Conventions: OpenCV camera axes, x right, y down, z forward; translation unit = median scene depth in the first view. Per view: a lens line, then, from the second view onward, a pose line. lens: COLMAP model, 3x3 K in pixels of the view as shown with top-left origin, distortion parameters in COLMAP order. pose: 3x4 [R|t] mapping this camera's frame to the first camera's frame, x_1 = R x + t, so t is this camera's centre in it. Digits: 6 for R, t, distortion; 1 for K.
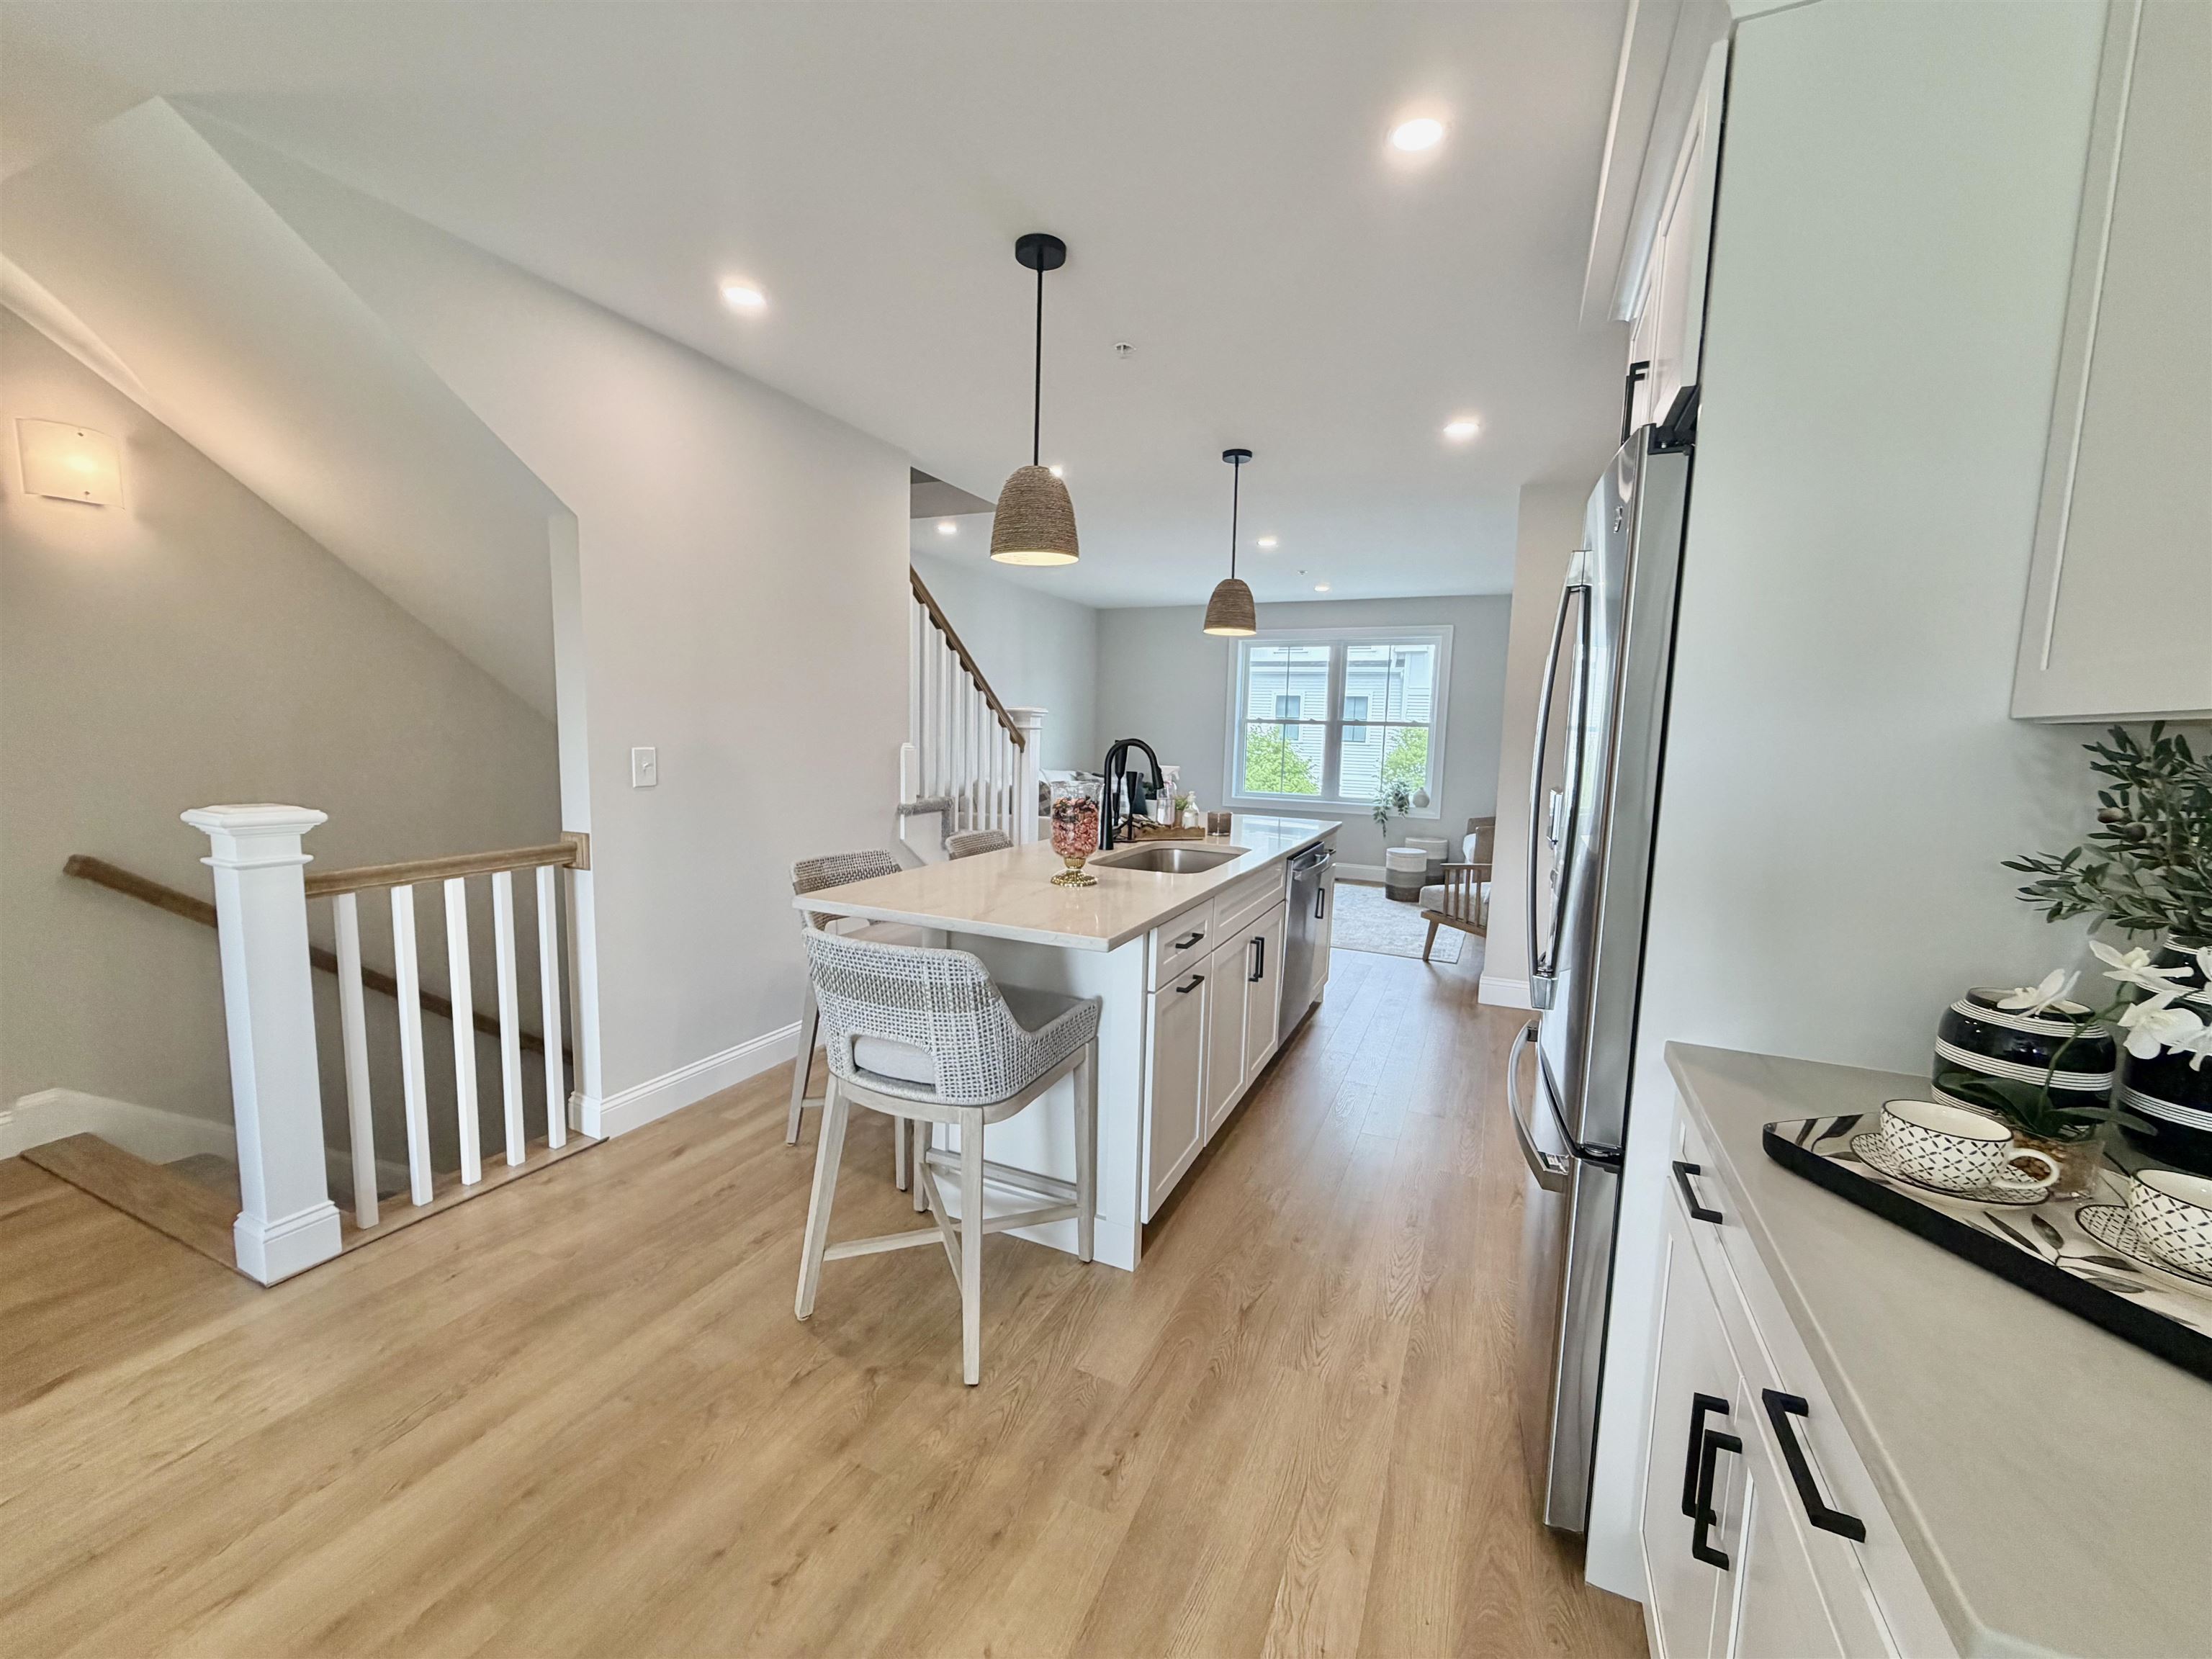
lens RADIAL K [[882.5, 0, 1098.3], [0, 882.5, 825.3], [0, 0, 1]] dist [-0.000450, -0.000308]
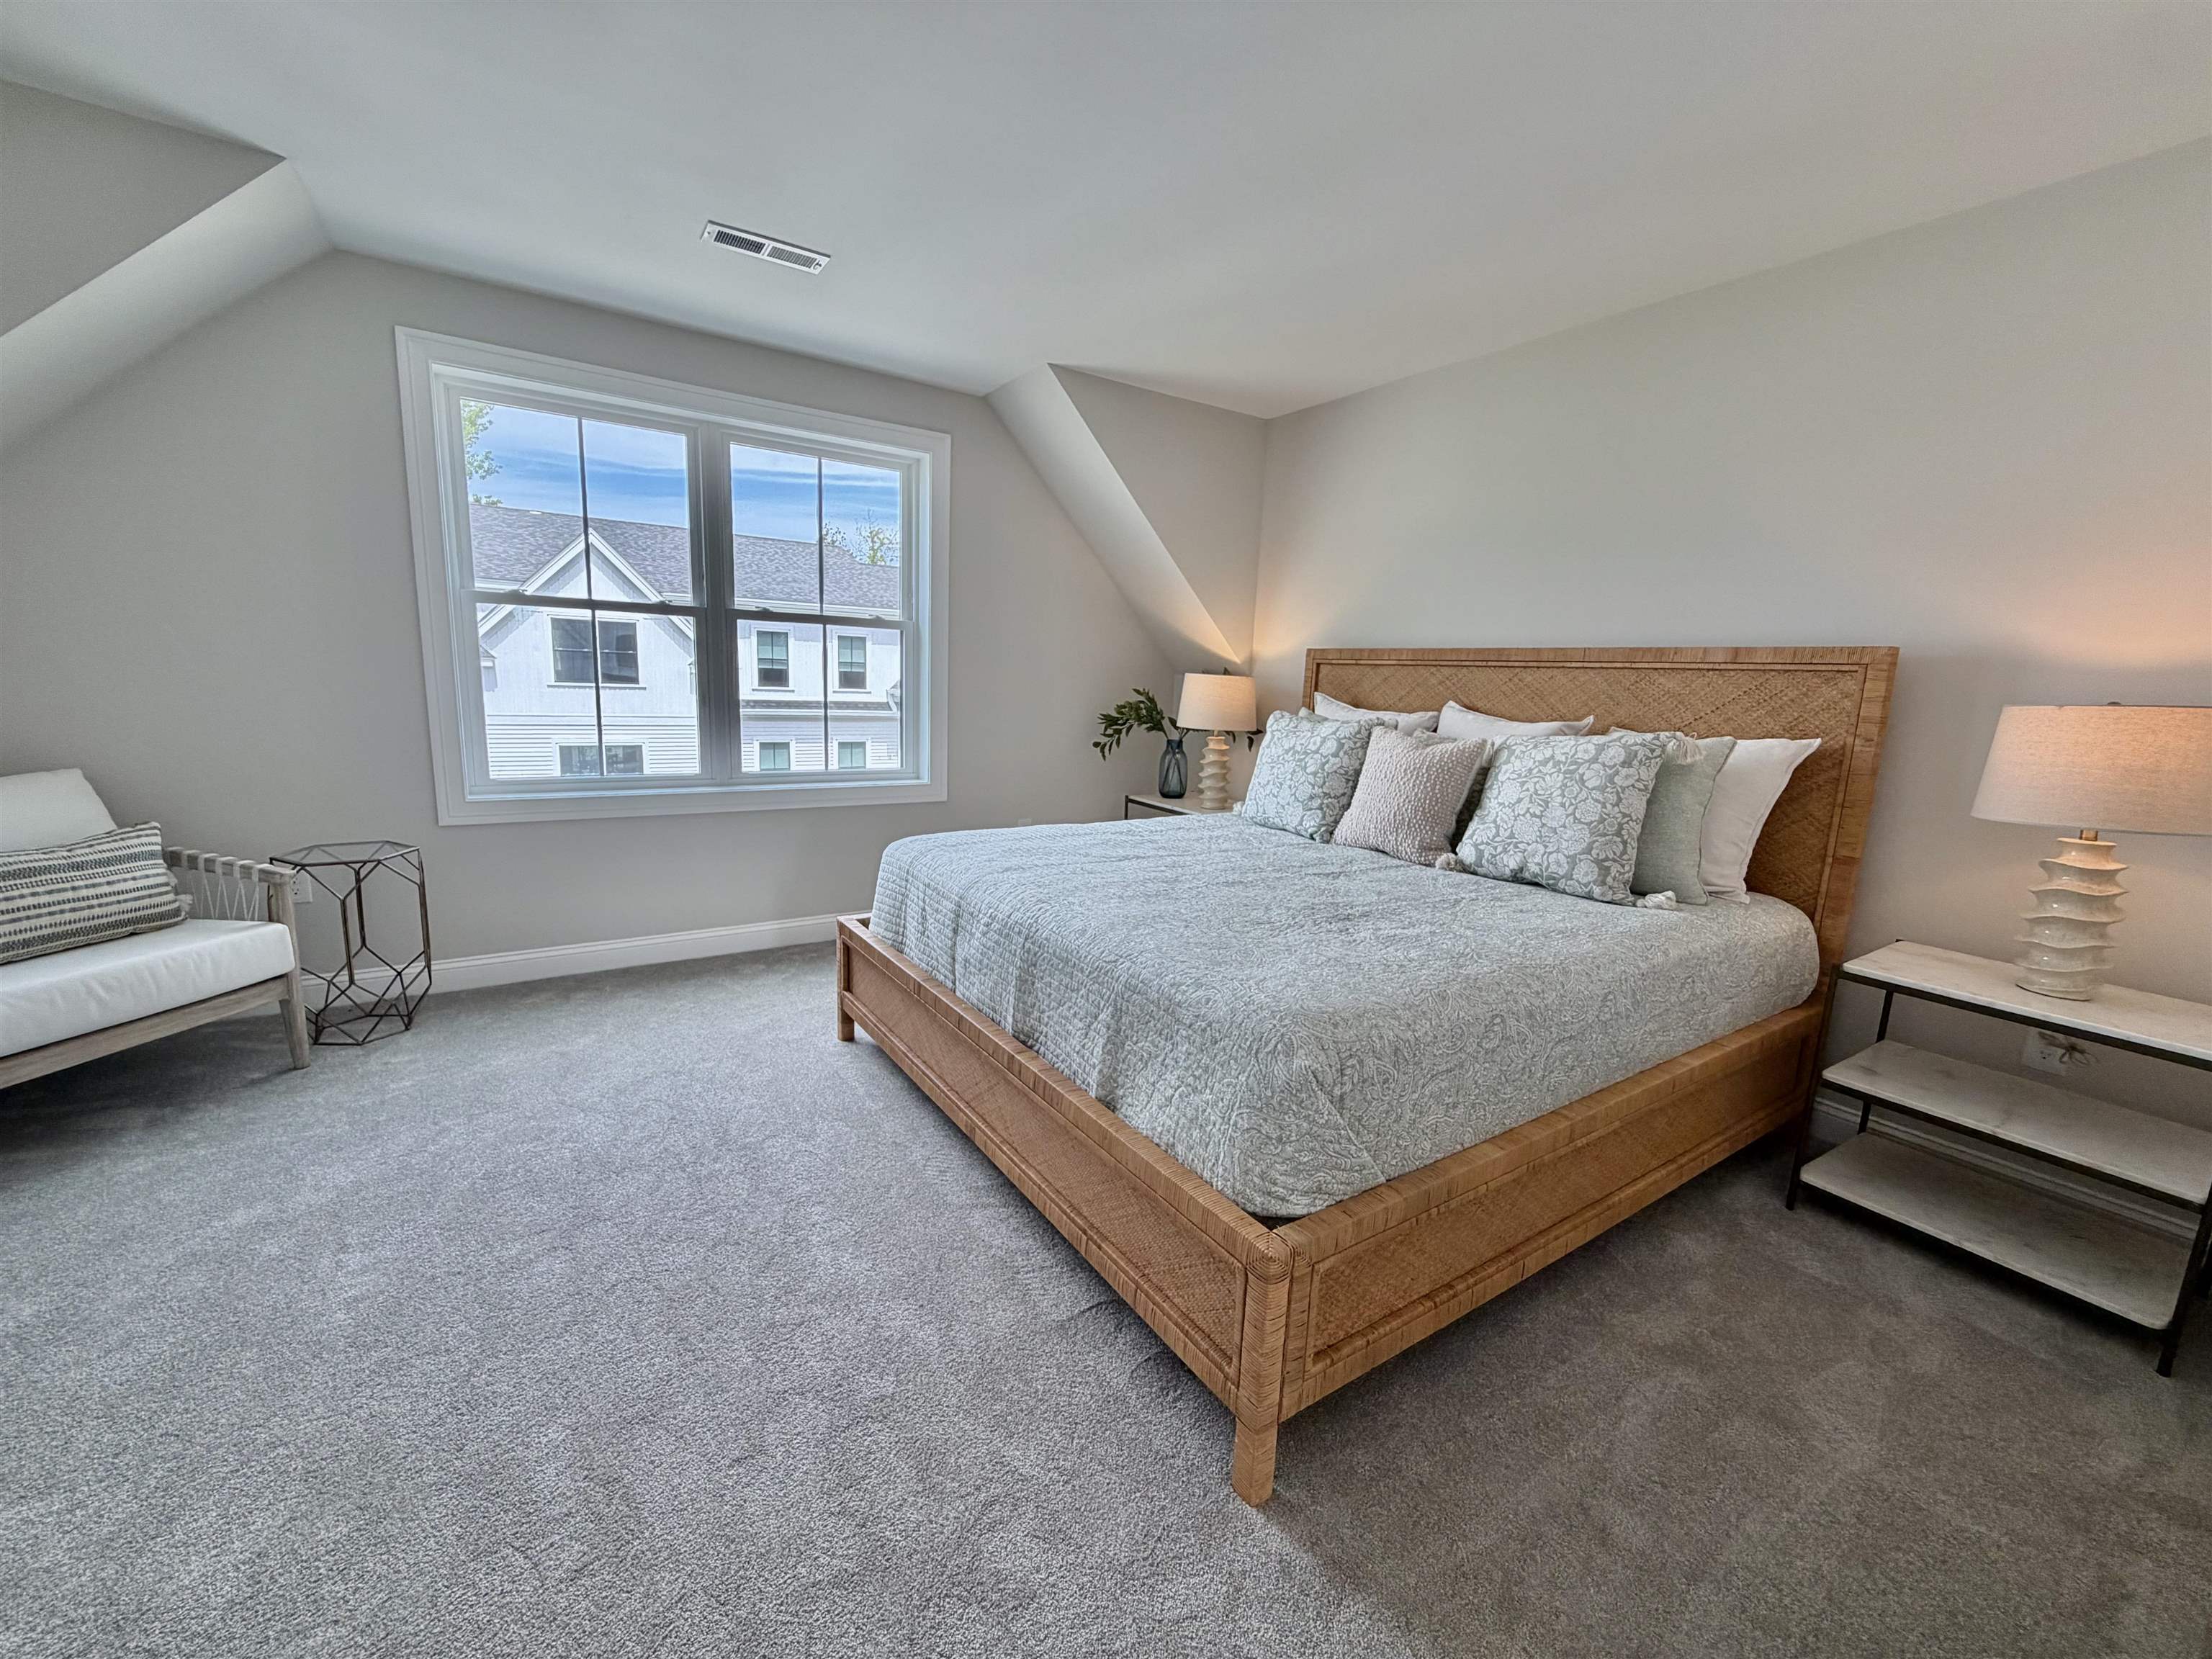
lens RADIAL K [[882.5, 0, 1098.9], [0, 882.5, 829.4], [0, 0, 1]] dist [-0.000450, -0.000308]
pose [[0.525076, -0.152318, 0.837314, -0.097309], [0.063228, 0.988116, 0.140100, -0.199803], [-0.848703, -0.020622, 0.528467, 2.076735]]
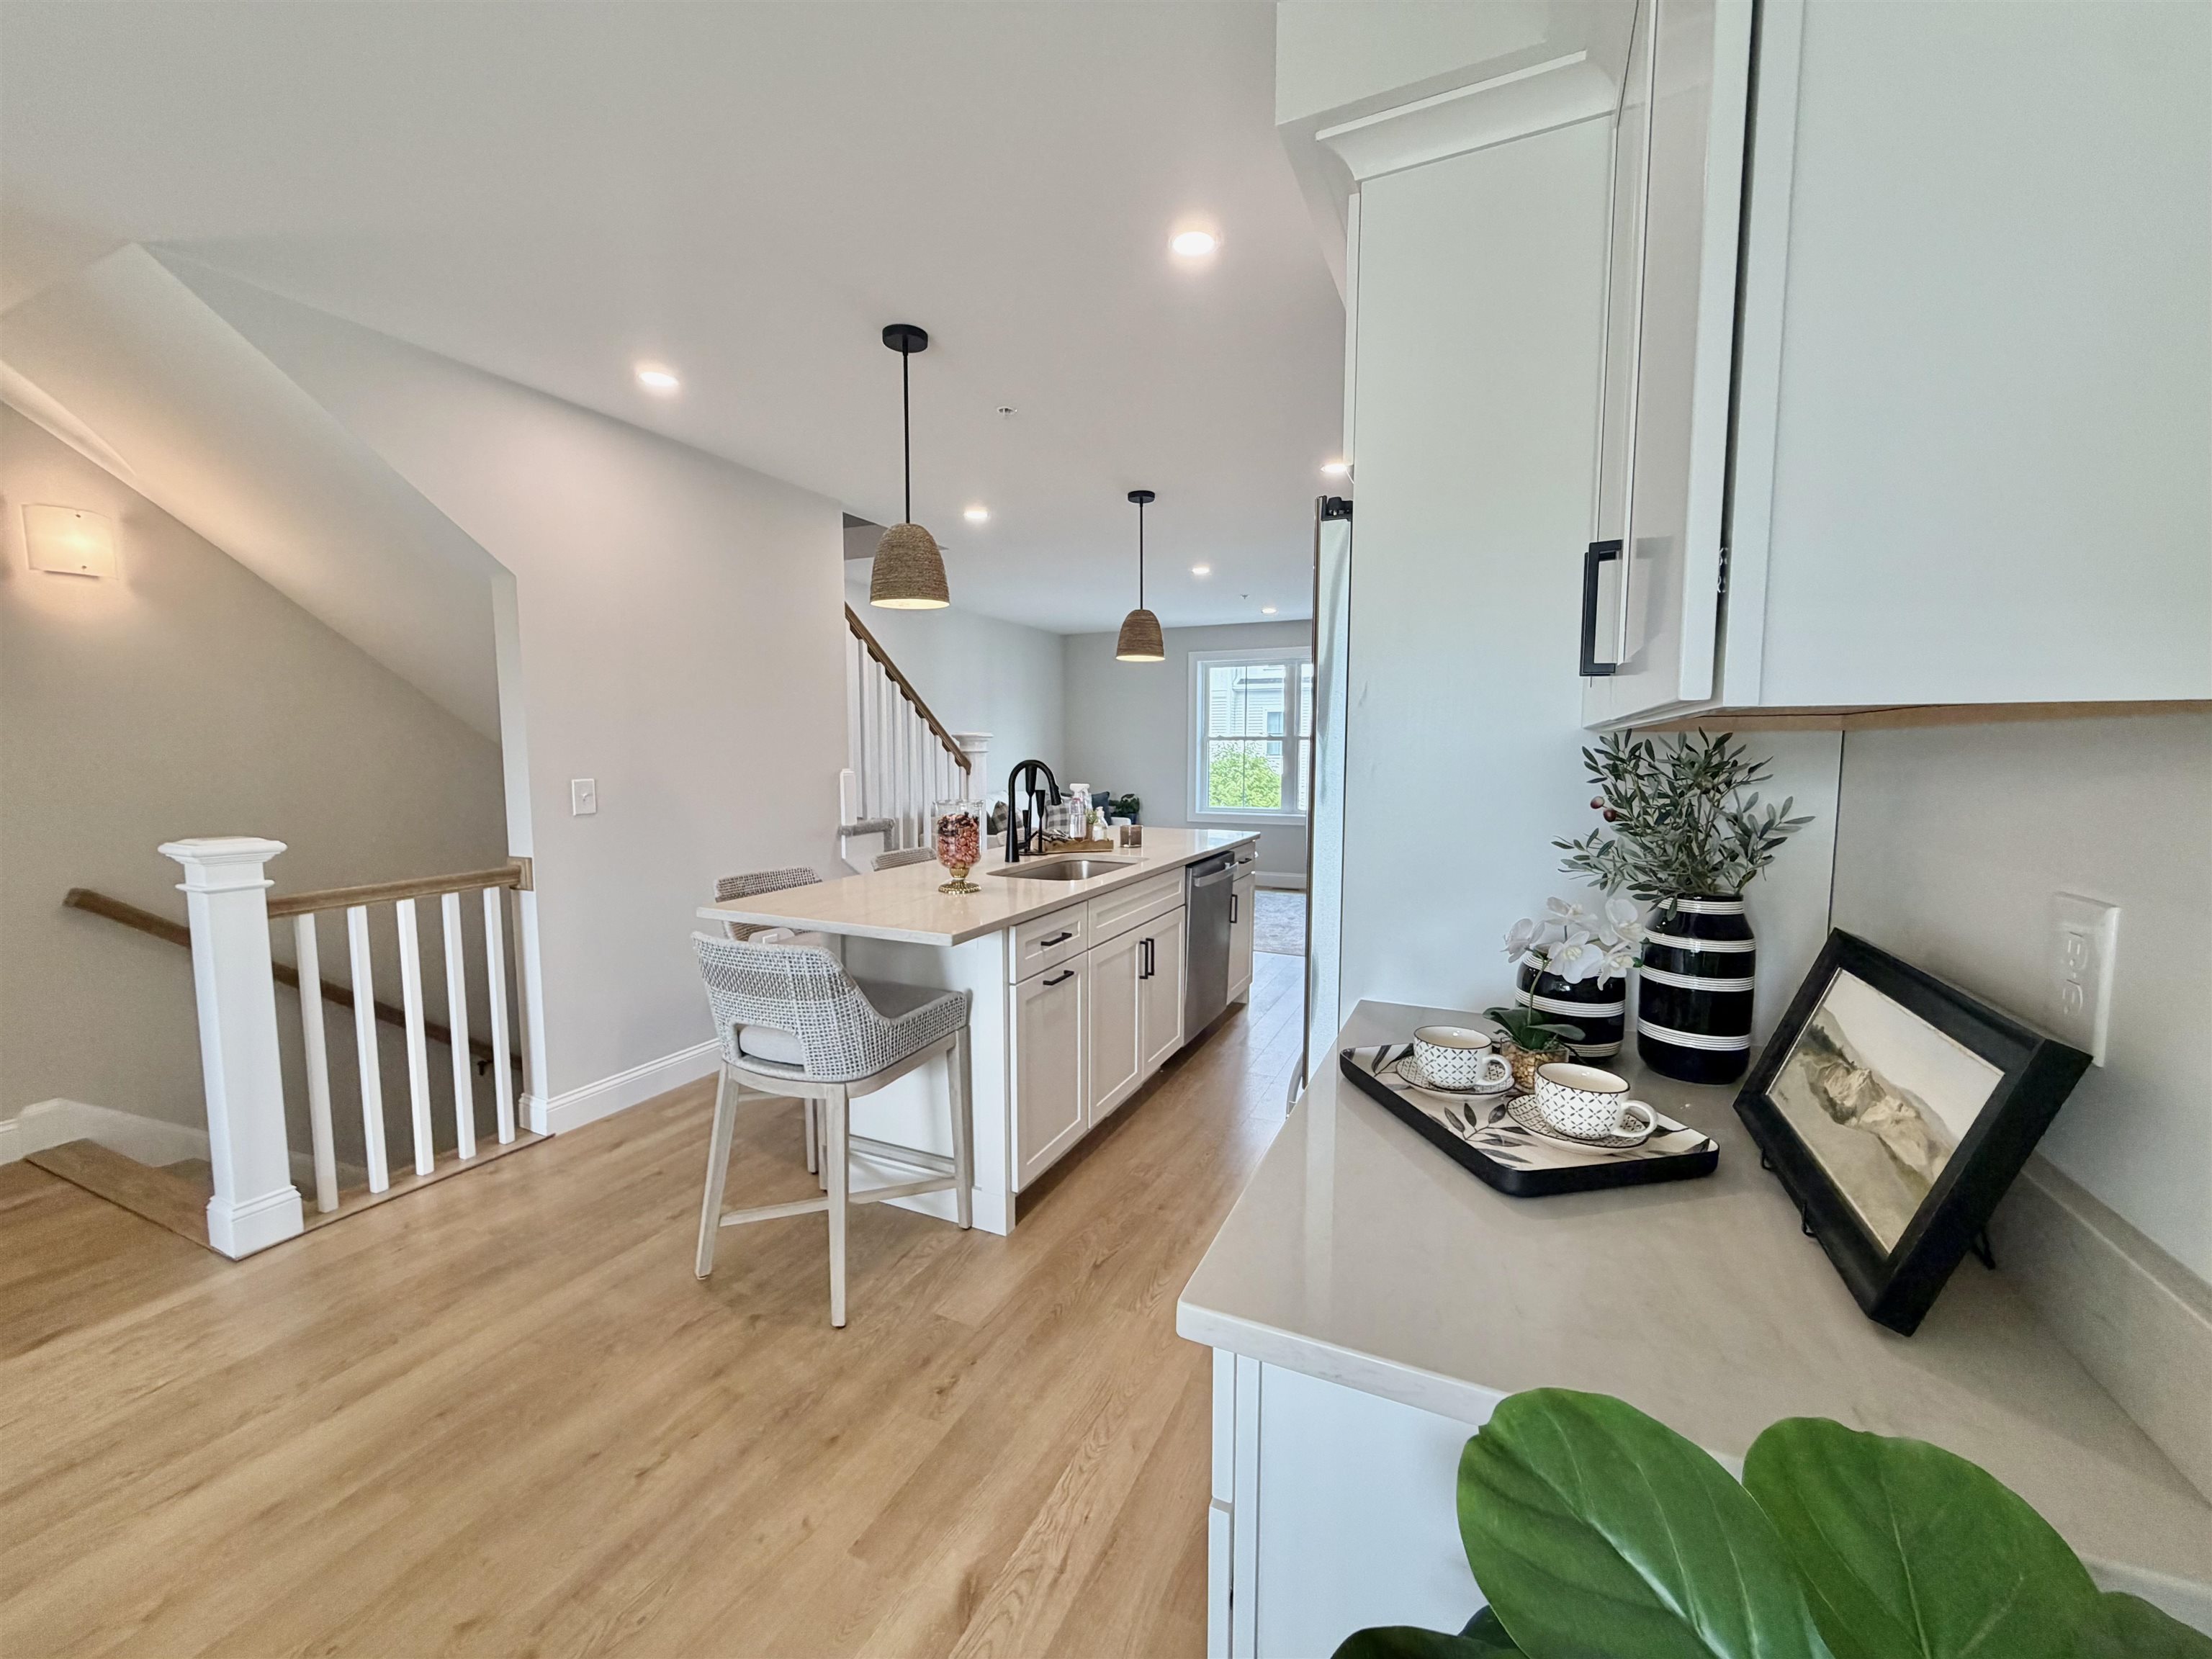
lens RADIAL K [[882.5, 0, 1096.3], [0, 882.5, 825.8], [0, 0, 1]] dist [-0.000450, -0.000308]
pose [[0.999647, -0.024970, -0.009077, 0.162999], [0.024766, 0.999453, -0.021927, 0.012515], [0.009620, 0.021695, 0.999718, -0.117901]]
